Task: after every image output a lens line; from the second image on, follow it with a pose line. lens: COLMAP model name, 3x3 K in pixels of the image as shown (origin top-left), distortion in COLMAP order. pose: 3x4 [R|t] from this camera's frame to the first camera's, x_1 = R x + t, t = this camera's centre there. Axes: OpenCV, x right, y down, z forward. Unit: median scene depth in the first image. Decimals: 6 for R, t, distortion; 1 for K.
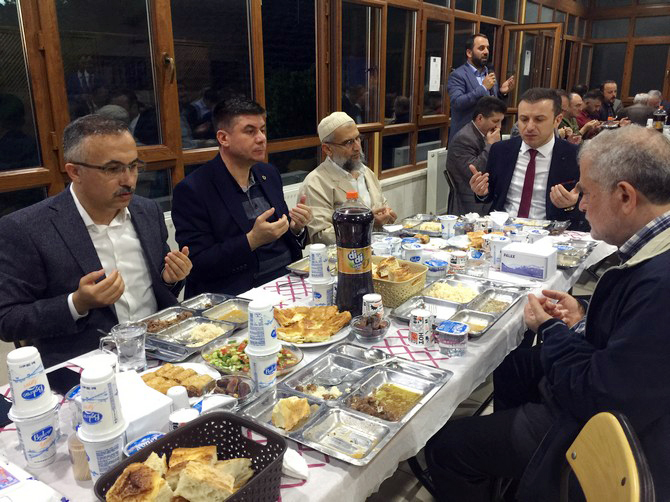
lens RADIAL K [[574.7, 0, 333.7], [0, 574.7, 249.2], [0, 0, 1]] dist [0.059639, -0.022403]
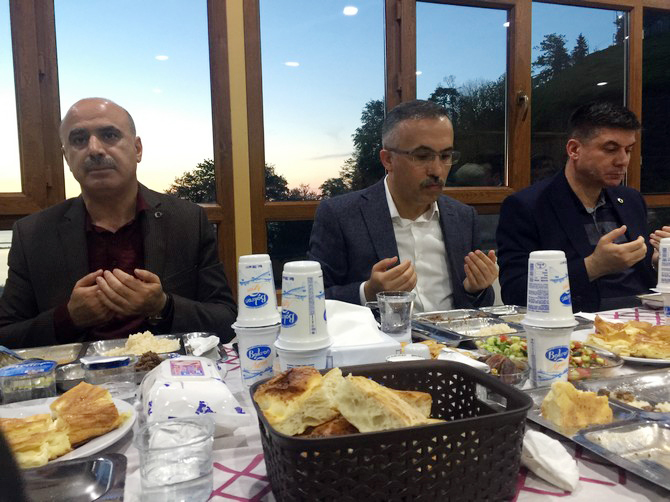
lens RADIAL K [[574.7, 0, 333.5], [0, 574.7, 251.9], [0, 0, 1]] dist [0.059639, -0.022403]
pose [[0.801733, 0.029476, -0.596955, 0.059574], [-0.152708, 0.975735, -0.156913, 0.177911], [0.577845, 0.216962, 0.786780, 0.223743]]
